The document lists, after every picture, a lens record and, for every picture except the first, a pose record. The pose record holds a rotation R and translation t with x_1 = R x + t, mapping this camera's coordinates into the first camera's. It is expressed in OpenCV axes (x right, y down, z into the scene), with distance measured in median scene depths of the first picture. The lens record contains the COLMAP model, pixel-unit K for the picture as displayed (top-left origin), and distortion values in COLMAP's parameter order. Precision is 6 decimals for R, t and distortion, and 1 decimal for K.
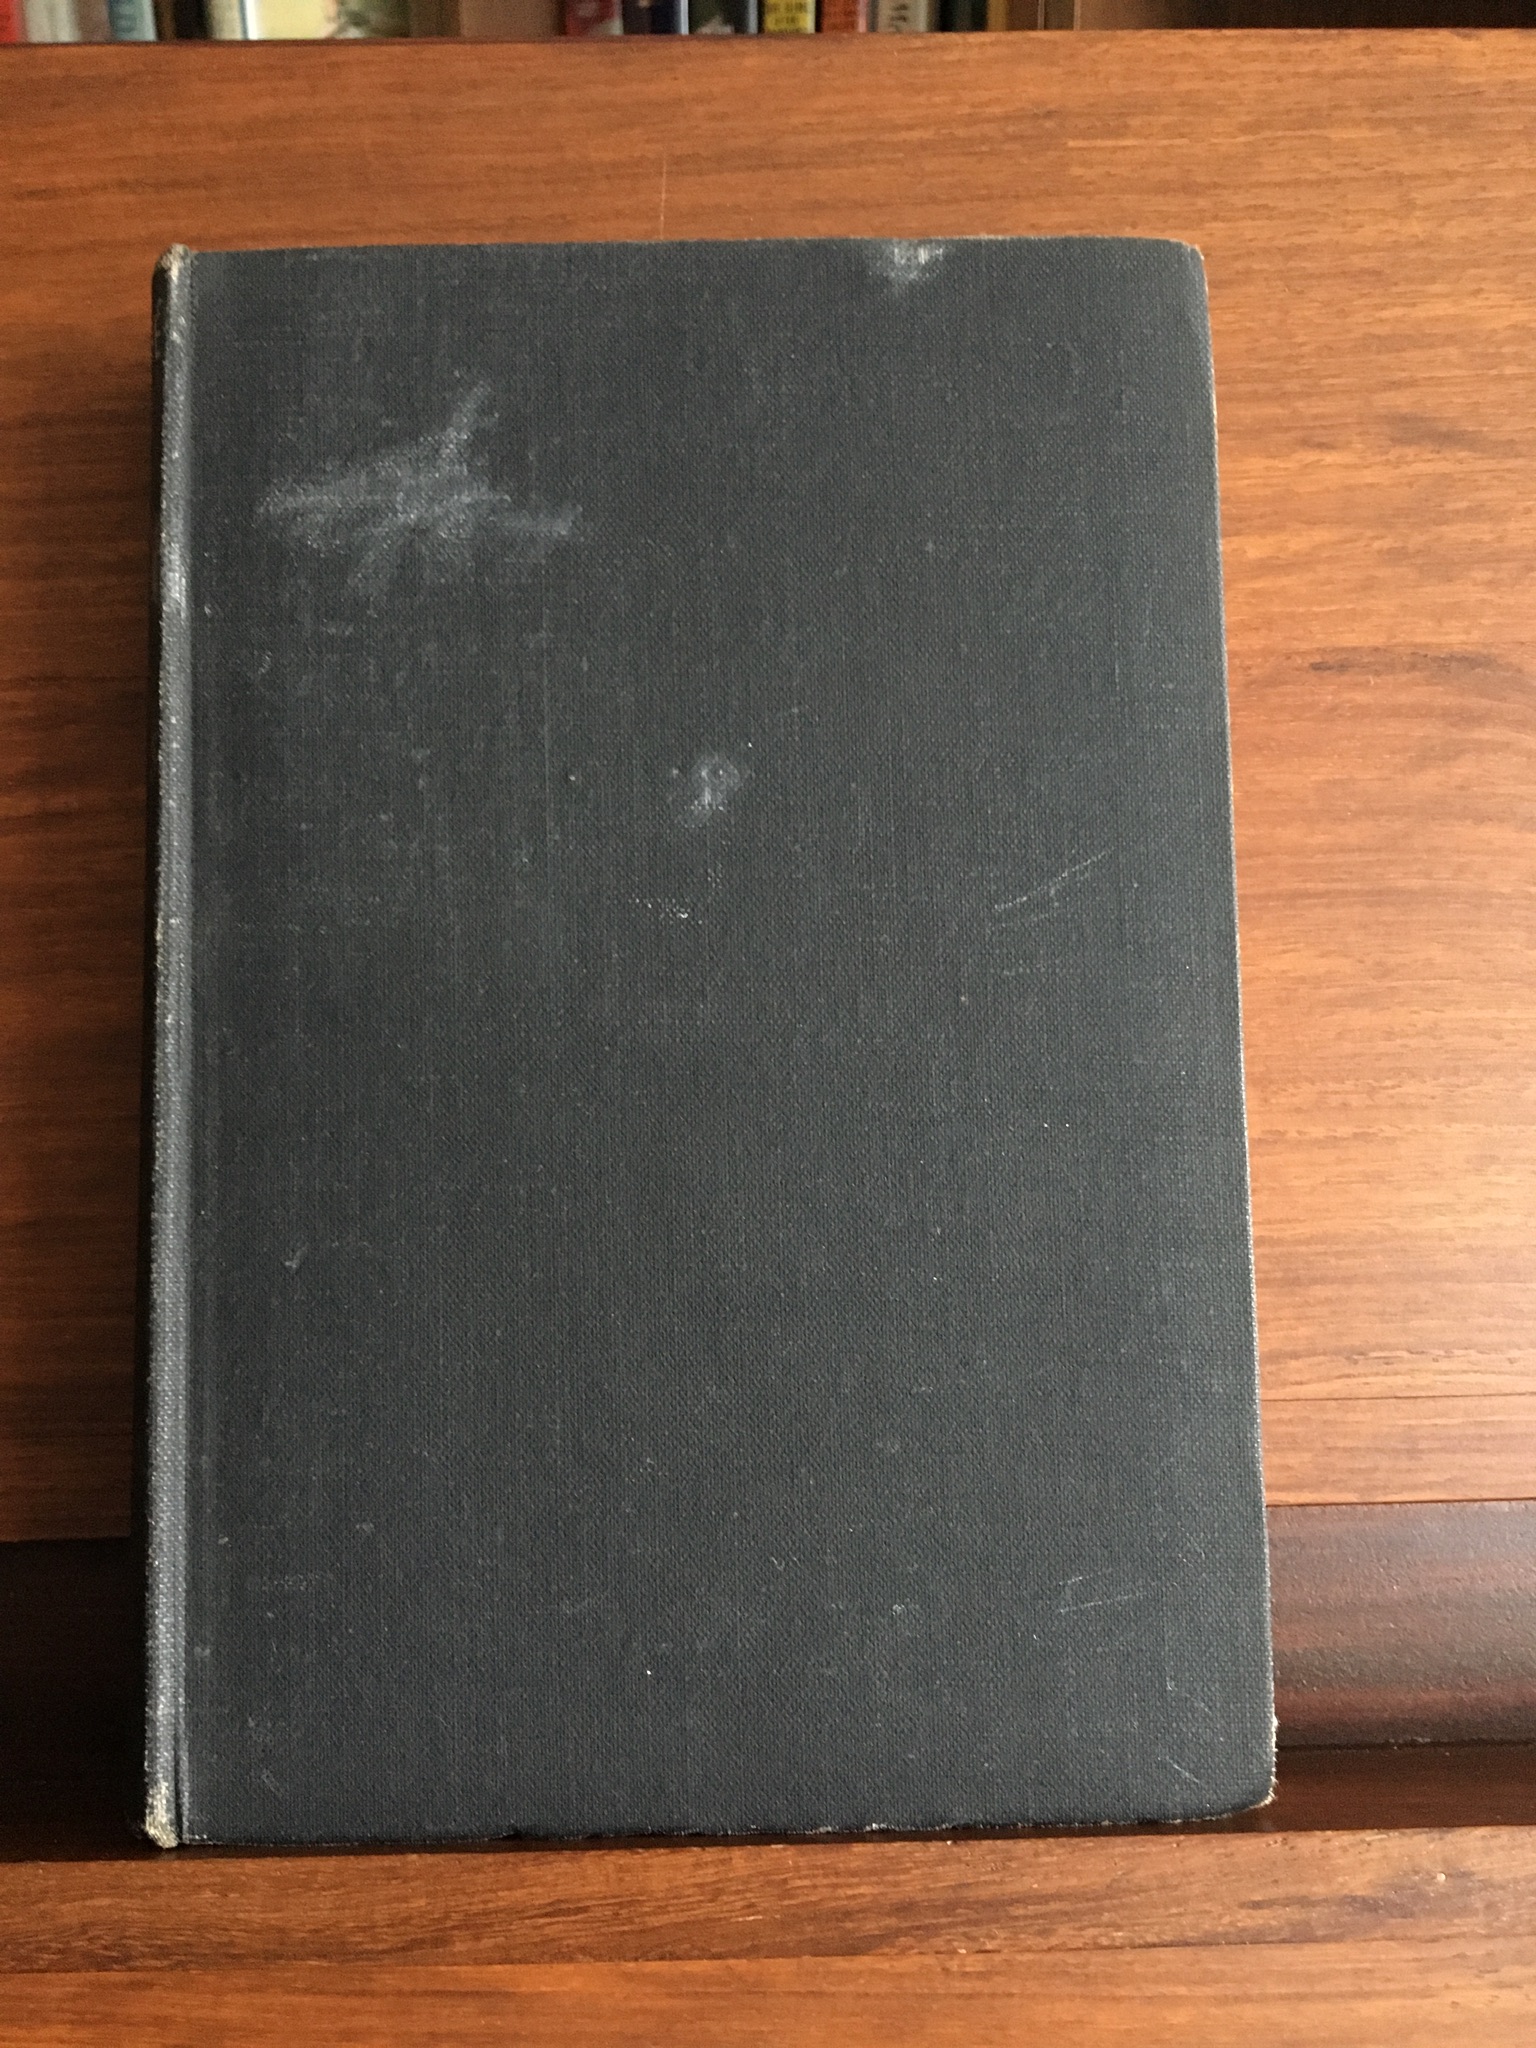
lens RADIAL K [[1737.4, 0, 761.9], [0, 1737.4, 1043.1], [0, 0, 1]] dist [0.019414, -0.055683]
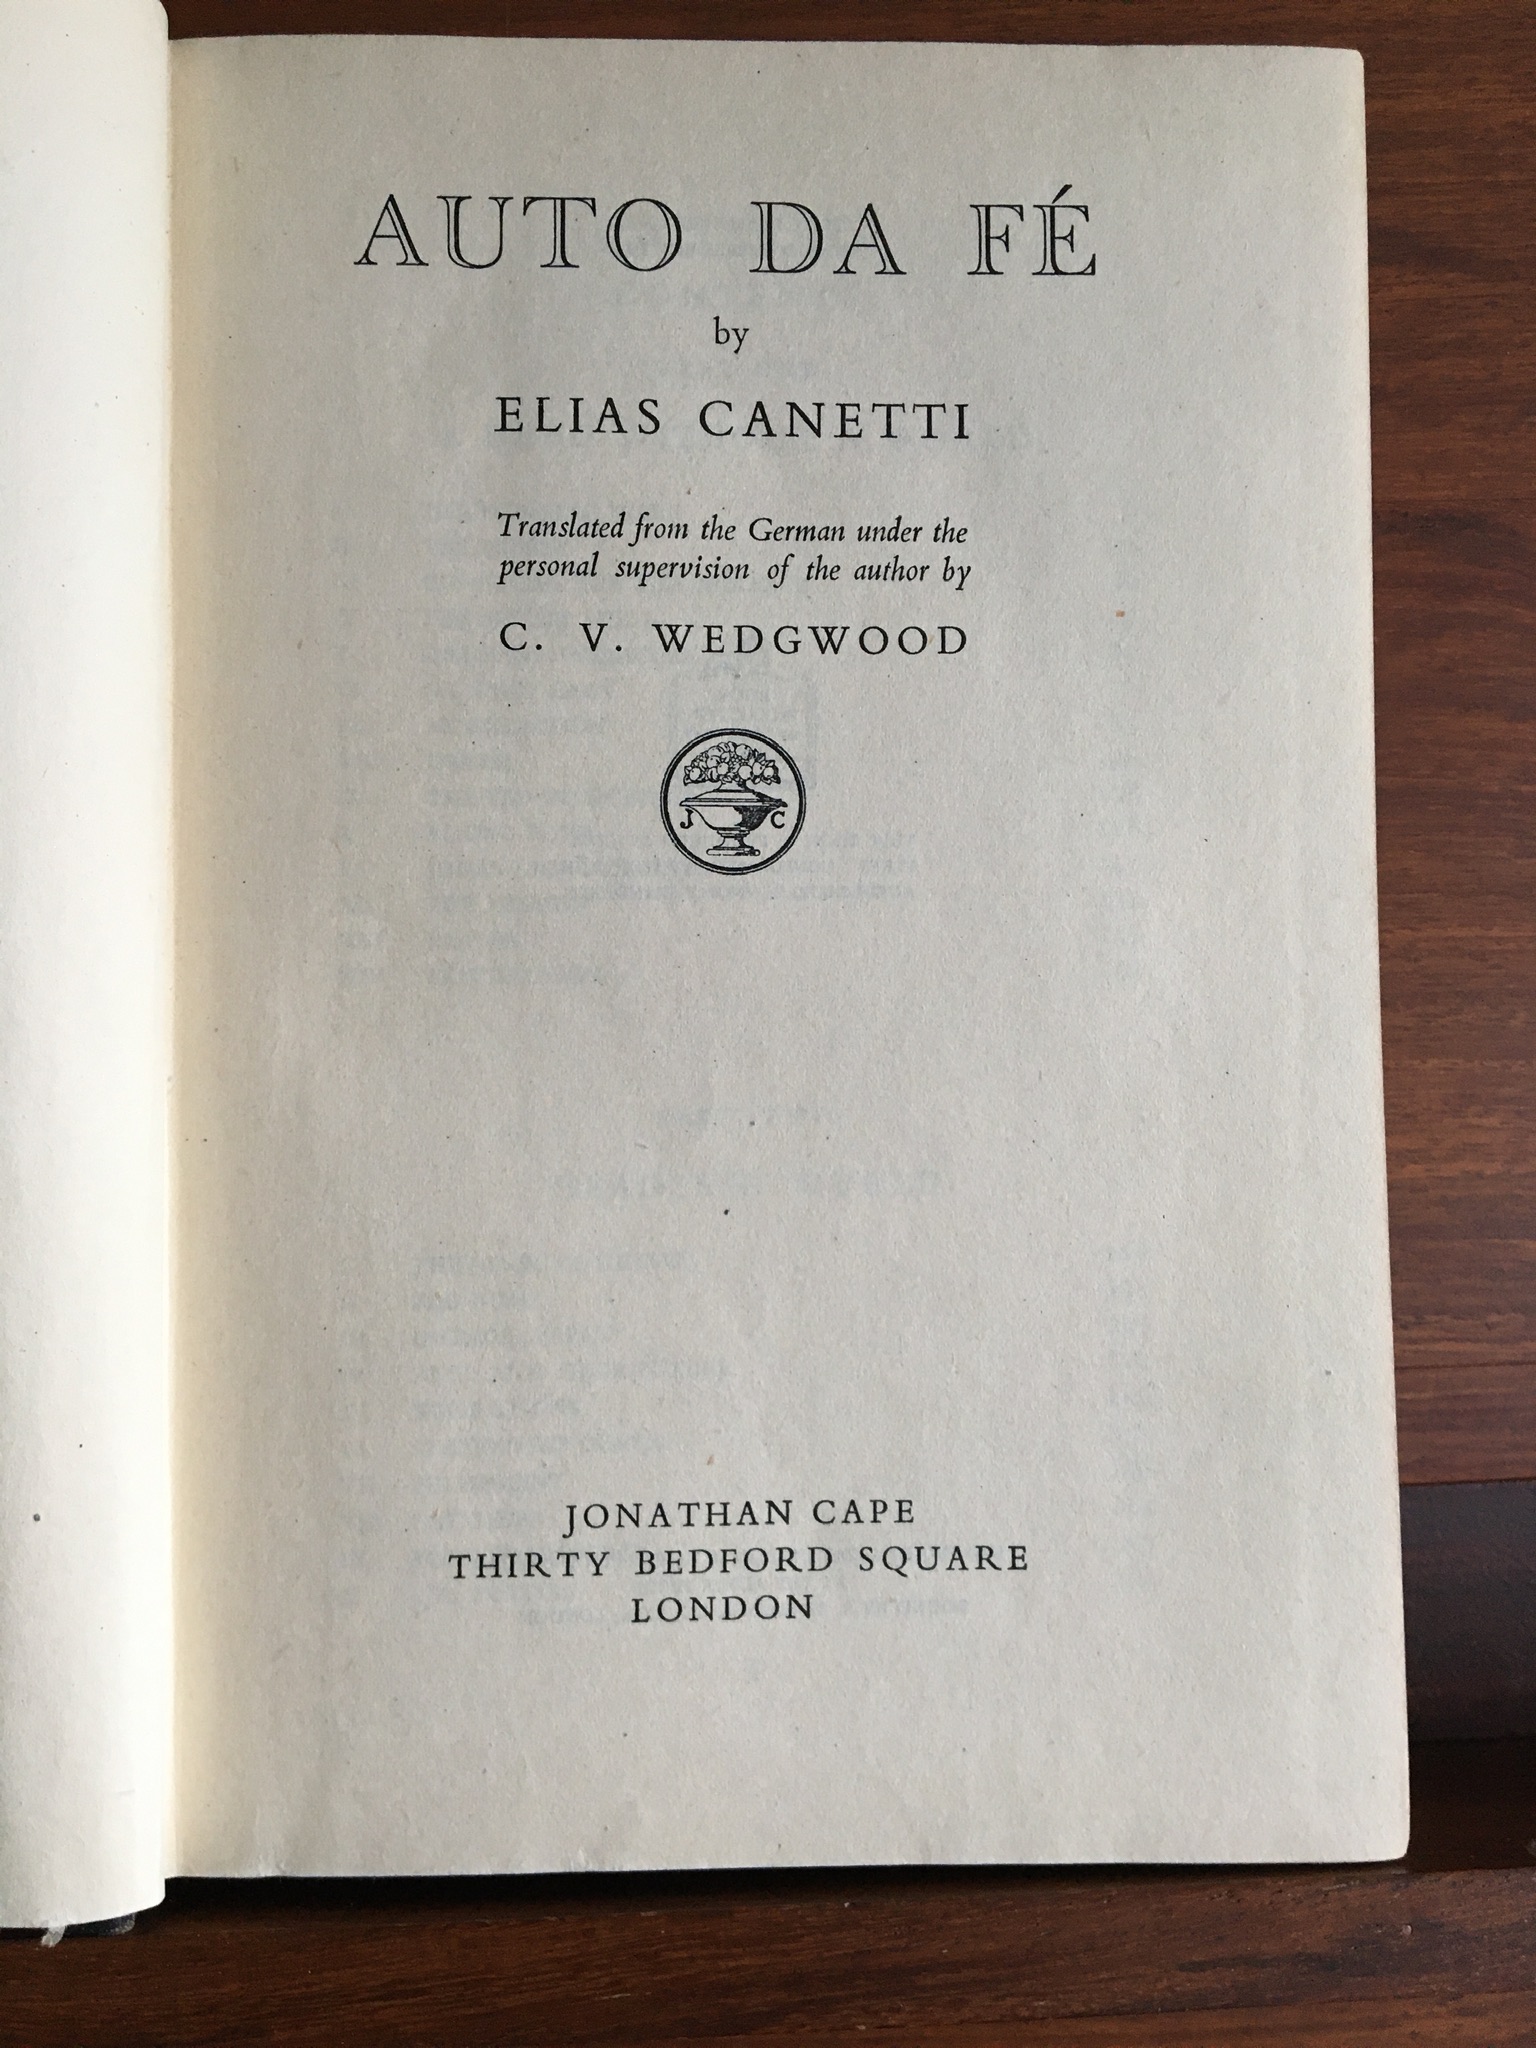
lens RADIAL K [[1737.4, 0, 758.4], [0, 1737.4, 1036.0], [0, 0, 1]] dist [0.019414, -0.055683]
pose [[0.999567, -0.008541, 0.028161, 0.035862], [0.006710, 0.997897, 0.064470, -0.023615], [-0.028653, -0.064254, 0.997522, 0.137498]]
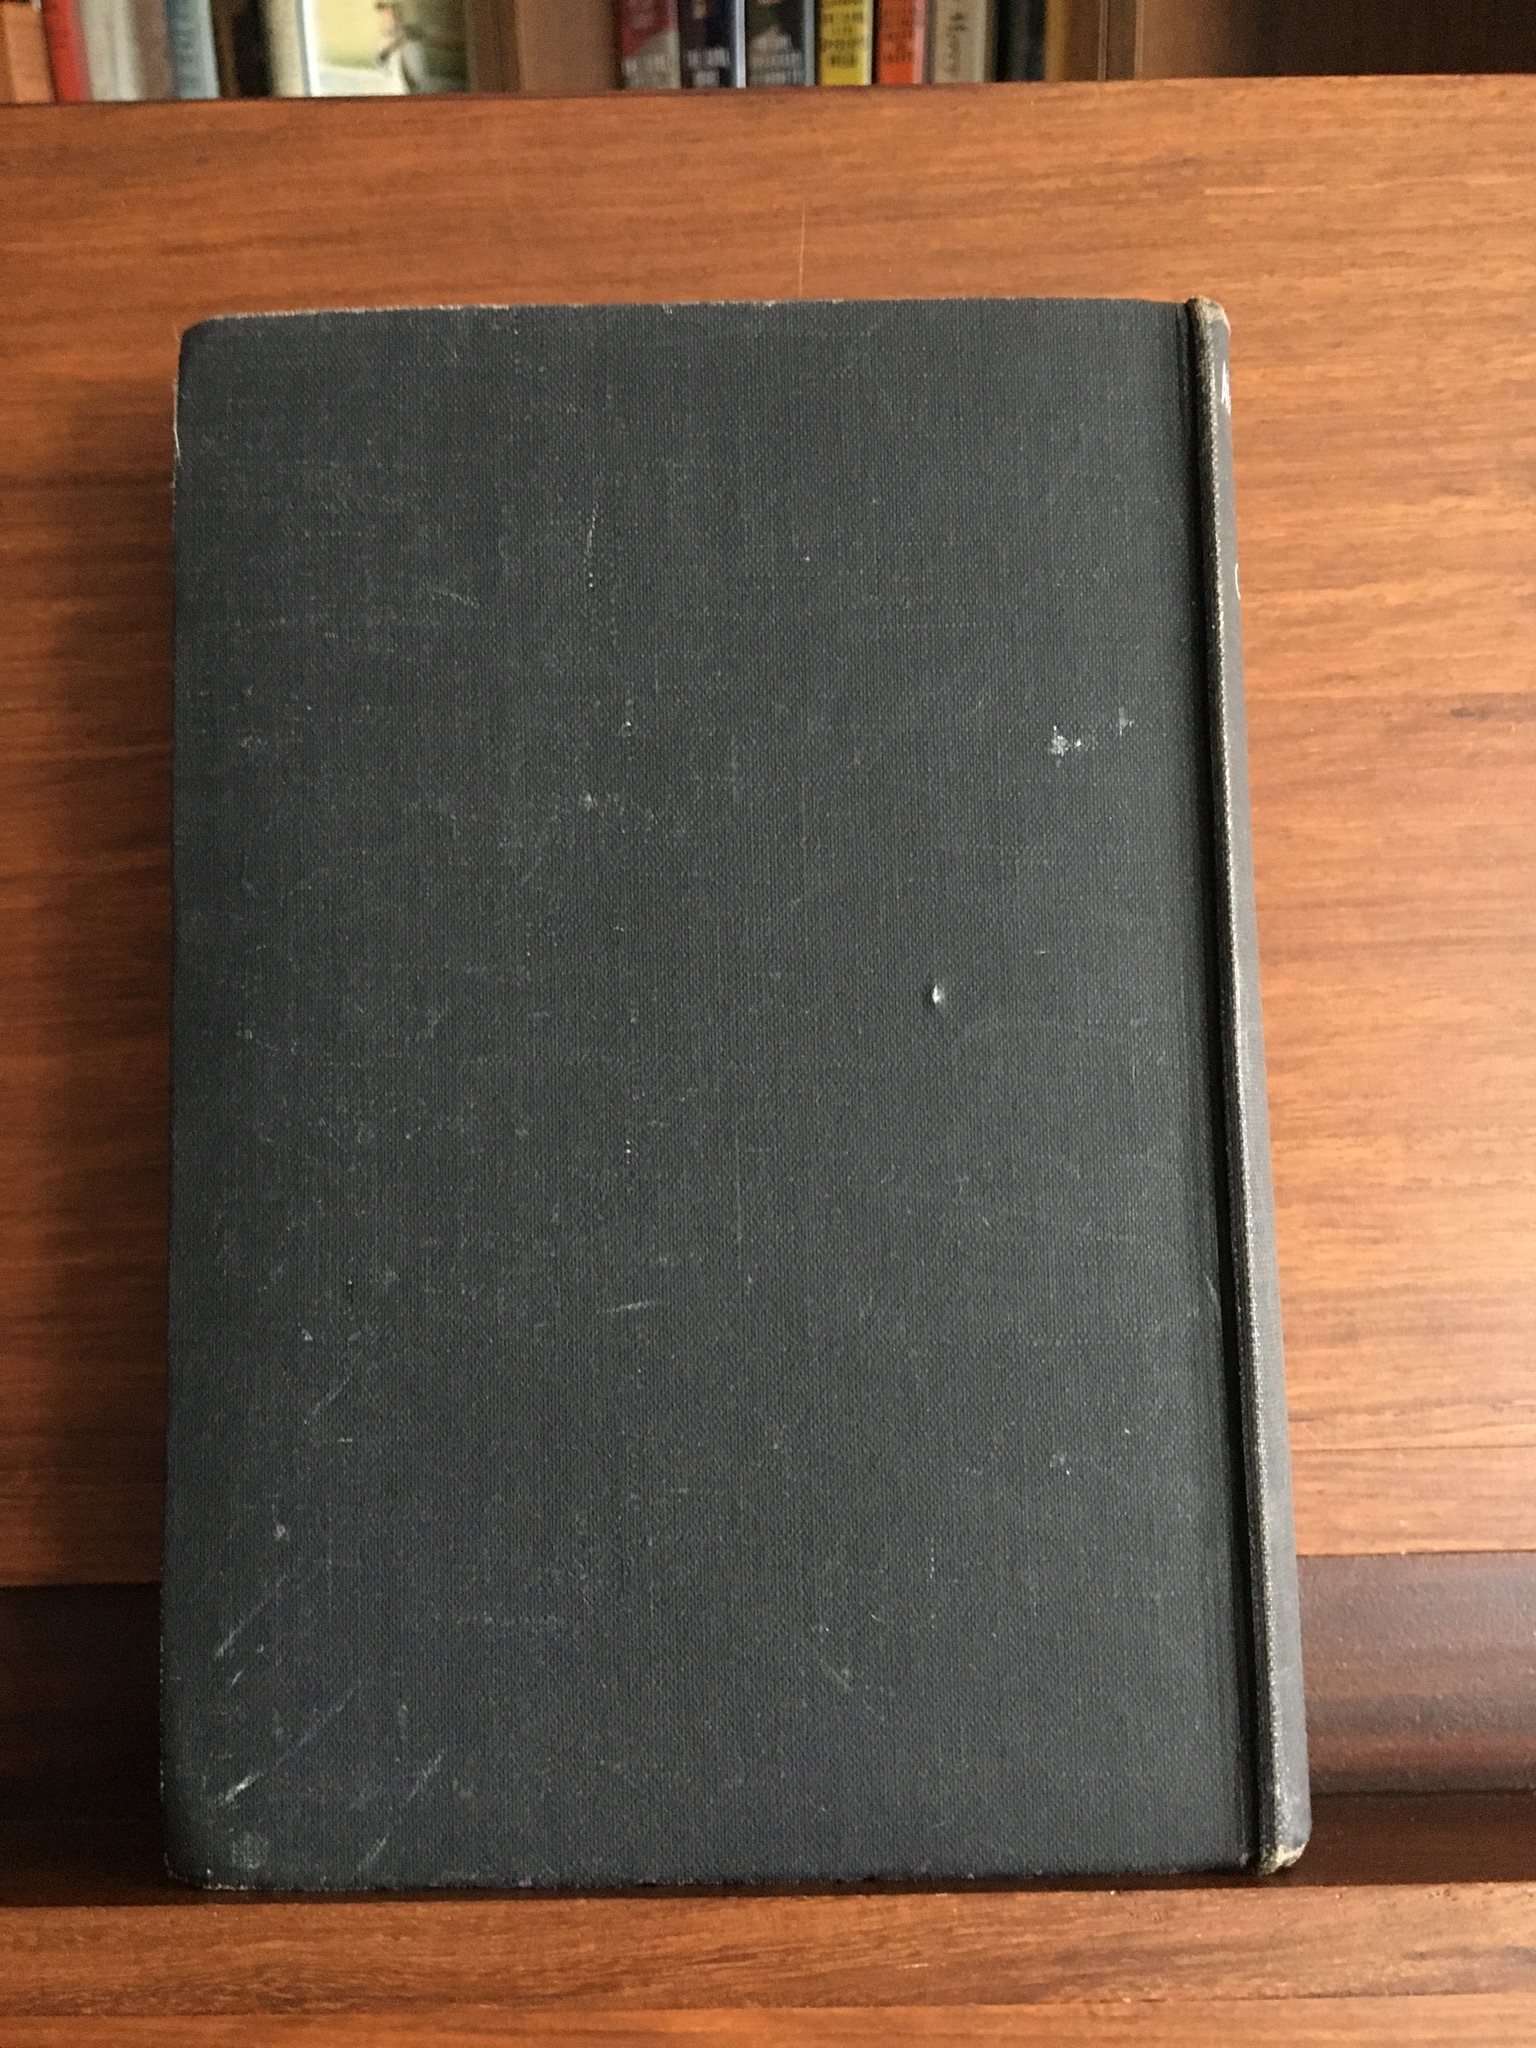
lens RADIAL K [[1737.4, 0, 758.3], [0, 1737.4, 1052.4], [0, 0, 1]] dist [0.019414, -0.055683]
pose [[0.999823, 0.000068, -0.018807, -0.065328], [-0.000061, 1.000000, 0.000348, -0.022016], [0.018807, -0.000347, 0.999823, -0.007710]]
